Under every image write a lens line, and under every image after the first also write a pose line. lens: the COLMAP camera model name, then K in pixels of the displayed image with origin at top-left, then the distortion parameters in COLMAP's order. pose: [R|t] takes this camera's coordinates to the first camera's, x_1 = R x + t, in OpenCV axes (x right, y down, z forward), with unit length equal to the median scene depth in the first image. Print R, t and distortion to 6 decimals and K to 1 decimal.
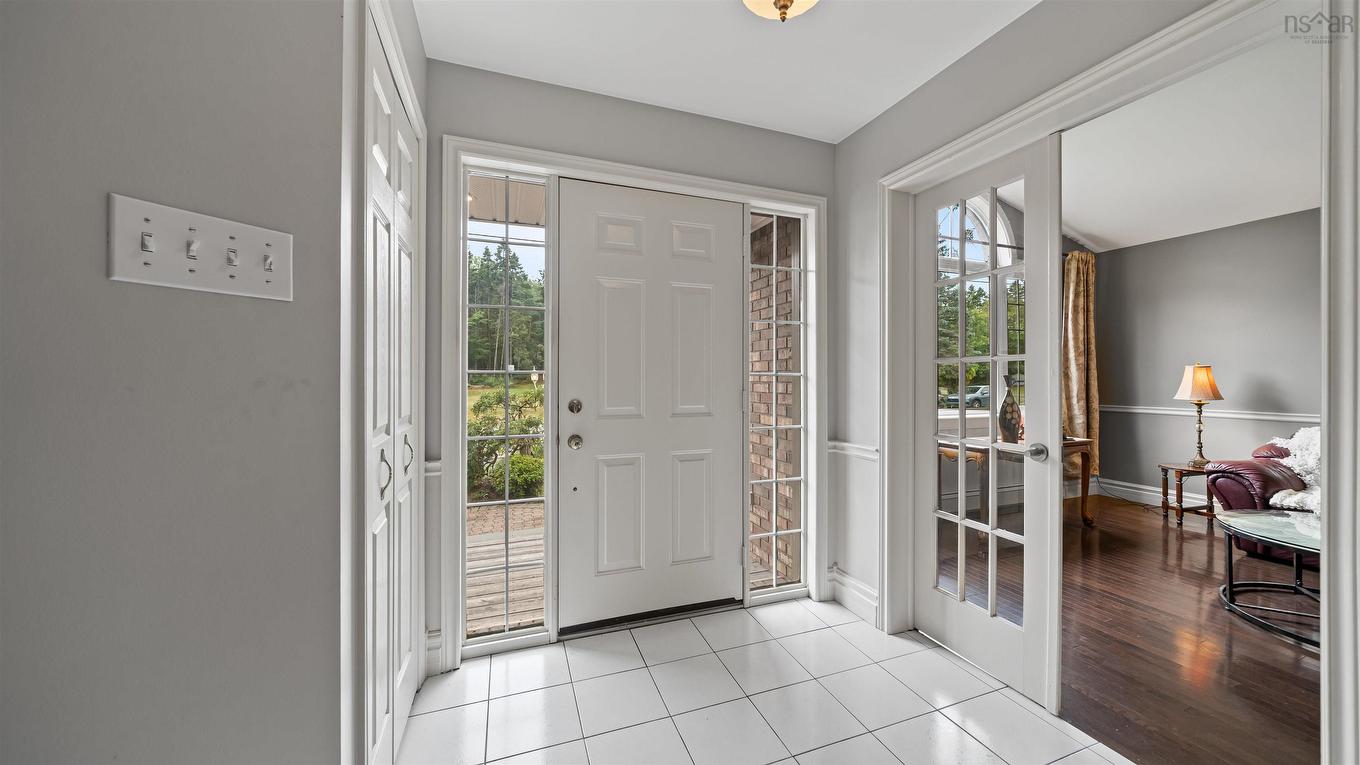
lens RADIAL K [[474.9, 0, 678.5], [0, 474.9, 373.4], [0, 0, 1]] dist [-0.003250, -0.000384]
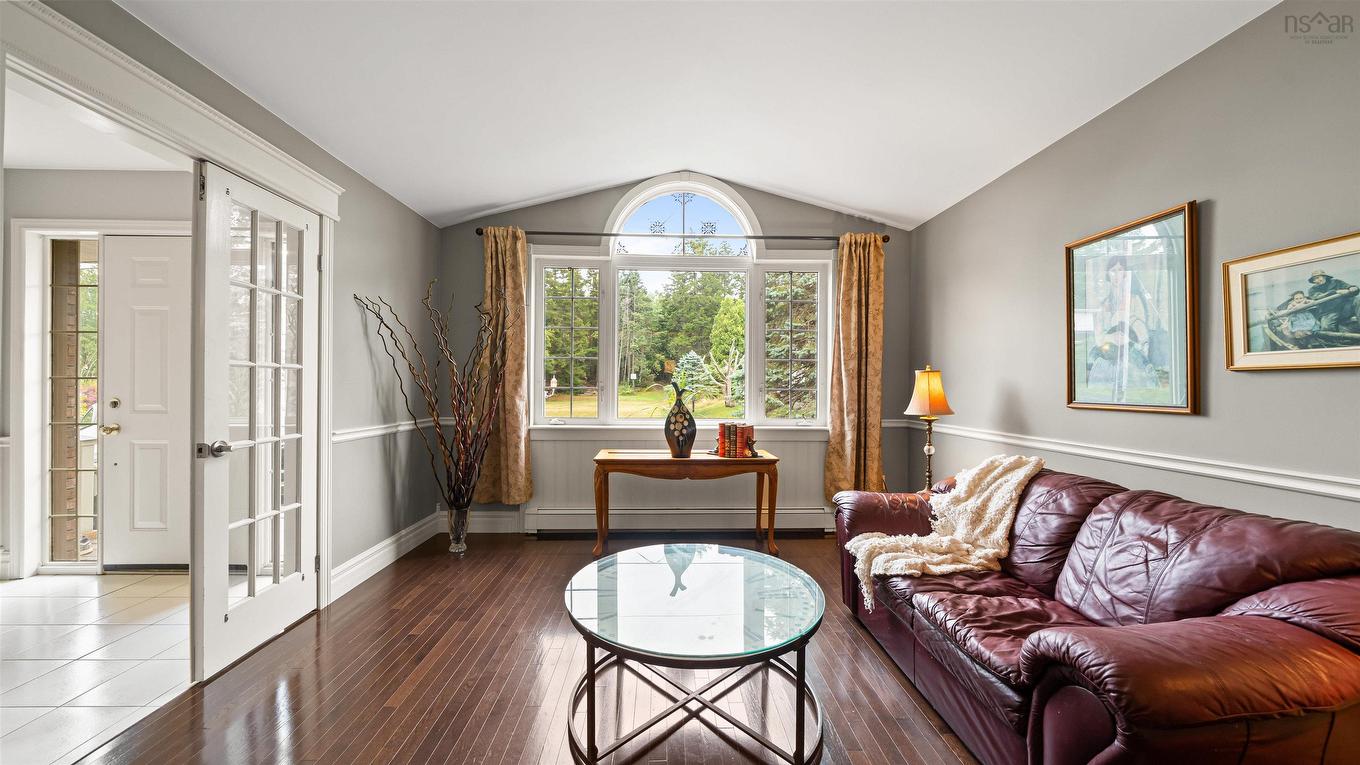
lens RADIAL K [[474.9, 0, 676.6], [0, 474.9, 384.8], [0, 0, 1]] dist [-0.003250, -0.000384]
pose [[0.948311, 0.003117, -0.317328, 0.934639], [-0.001085, 0.999978, 0.006581, 0.002485], [0.317341, -0.005897, 0.948293, 0.124272]]
